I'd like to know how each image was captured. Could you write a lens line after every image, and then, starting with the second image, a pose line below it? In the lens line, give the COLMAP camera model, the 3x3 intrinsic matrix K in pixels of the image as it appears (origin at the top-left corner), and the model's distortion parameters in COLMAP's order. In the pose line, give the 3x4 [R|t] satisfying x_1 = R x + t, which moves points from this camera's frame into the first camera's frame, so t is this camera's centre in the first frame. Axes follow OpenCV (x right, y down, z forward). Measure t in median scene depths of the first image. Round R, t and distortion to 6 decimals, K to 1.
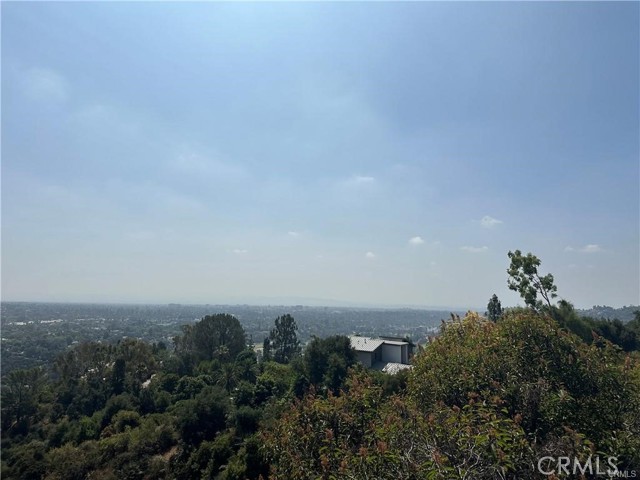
lens RADIAL K [[454.4, 0, 332.3], [0, 454.4, 234.1], [0, 0, 1]] dist [0.009423, -0.017643]
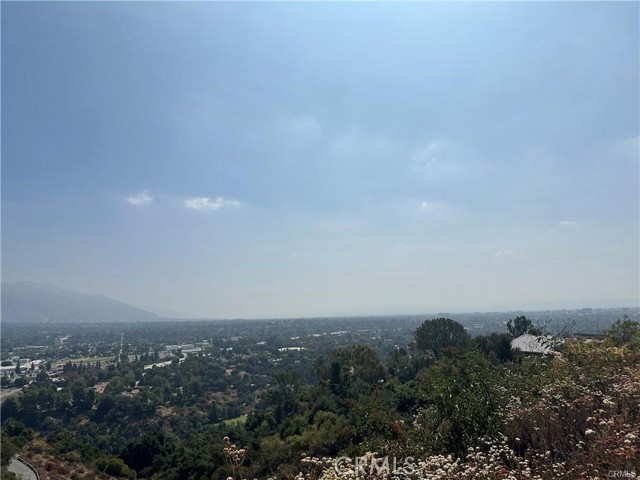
lens RADIAL K [[449.4, 0, 317.7], [0, 449.4, 239.3], [0, 0, 1]] dist [0.116167, -0.157019]
pose [[0.813040, -0.144940, -0.563879, 0.143290], [0.139844, 0.988780, -0.052521, 0.035507], [0.565164, -0.036154, 0.824186, 0.101611]]
